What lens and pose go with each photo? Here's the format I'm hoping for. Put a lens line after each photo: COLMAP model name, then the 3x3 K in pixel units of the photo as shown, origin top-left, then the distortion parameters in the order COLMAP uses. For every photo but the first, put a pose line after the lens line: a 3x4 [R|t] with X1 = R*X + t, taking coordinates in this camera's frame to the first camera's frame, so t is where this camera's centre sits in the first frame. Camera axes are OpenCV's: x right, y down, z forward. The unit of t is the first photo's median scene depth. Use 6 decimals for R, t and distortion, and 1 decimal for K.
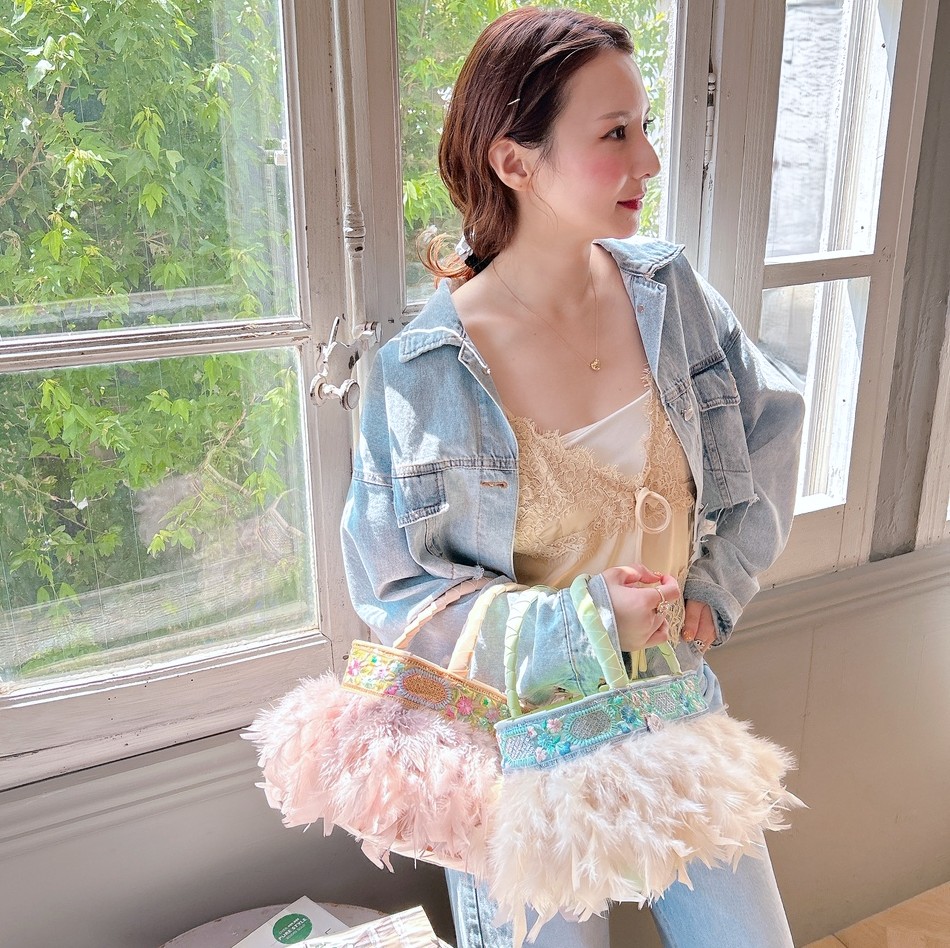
lens RADIAL K [[1057.7, 0, 456.6], [0, 1057.7, 454.5], [0, 0, 1]] dist [0.000524, 0.023022]
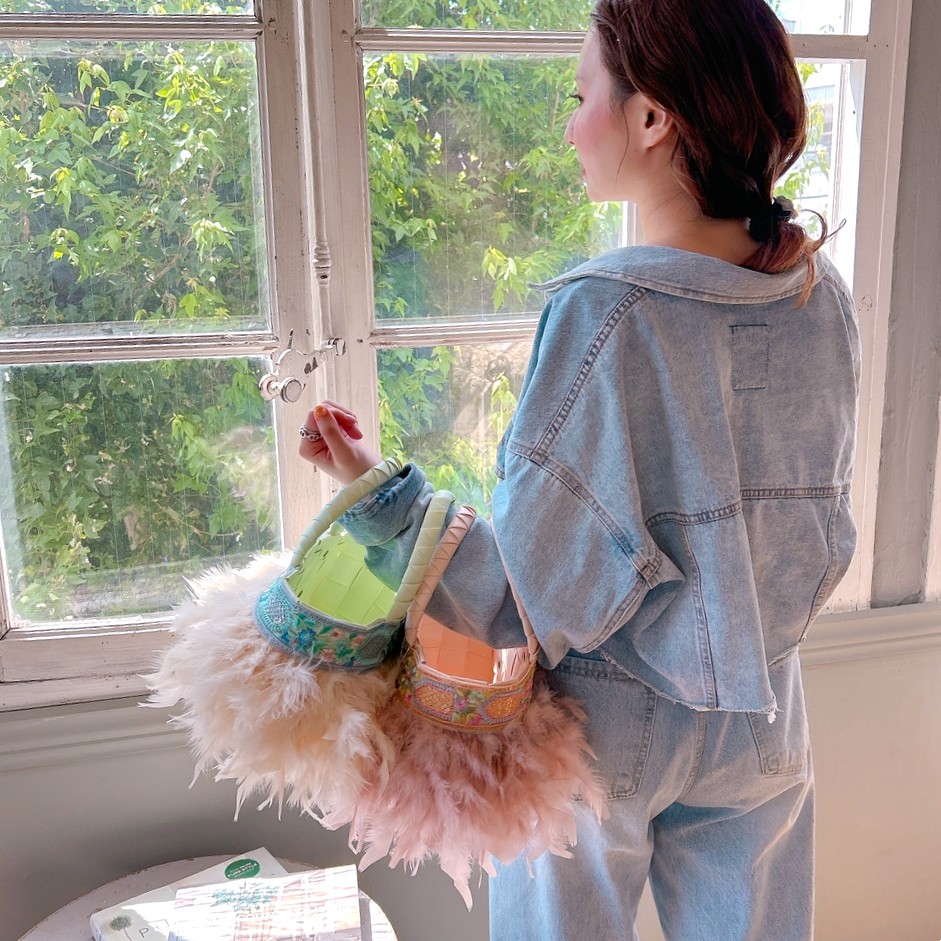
lens RADIAL K [[1040.6, 0, 456.8], [0, 1040.6, 427.6], [0, 0, 1]] dist [0.010328, 0.009597]
pose [[0.976656, 0.037831, -0.211453, 0.284032], [-0.062364, 0.991908, -0.110582, 0.088130], [0.205559, 0.121187, 0.971112, -0.088657]]
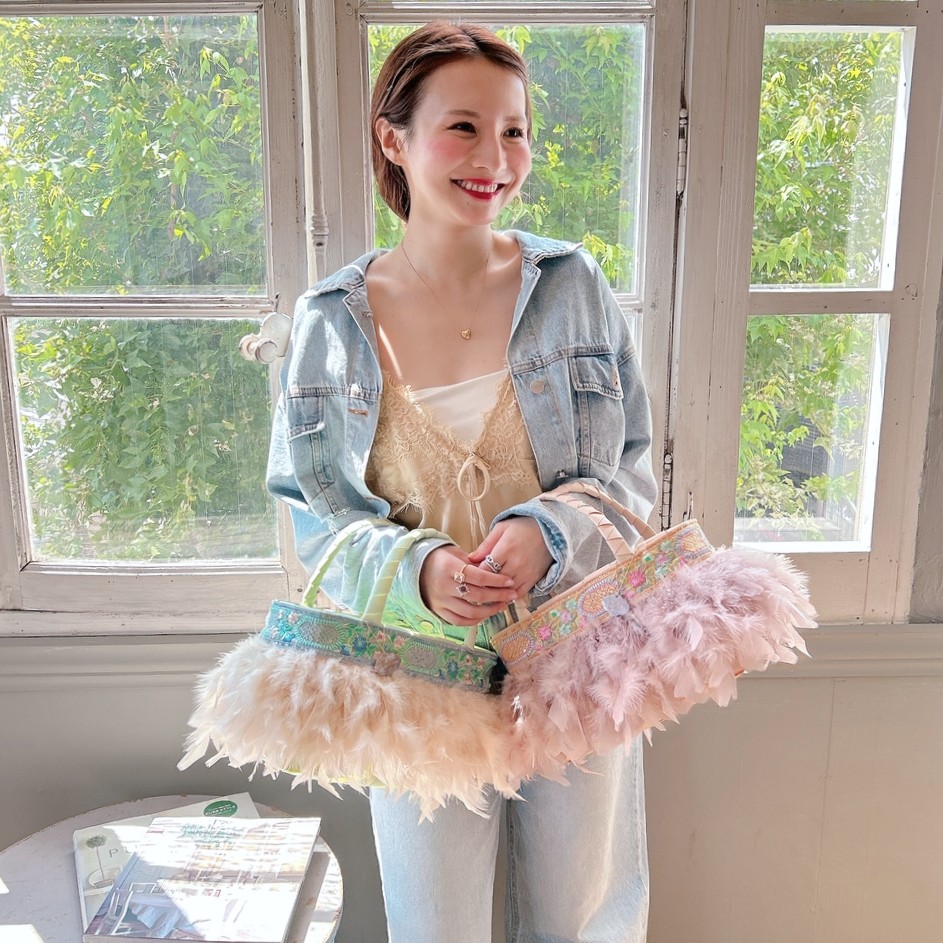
lens RADIAL K [[1039.1, 0, 467.8], [0, 1039.1, 434.5], [0, 0, 1]] dist [-0.012055, 0.047560]
pose [[0.914693, 0.095874, -0.392612, 0.511140], [-0.139399, 0.986682, -0.083822, 0.092470], [0.379347, 0.131401, 0.915876, -0.013365]]
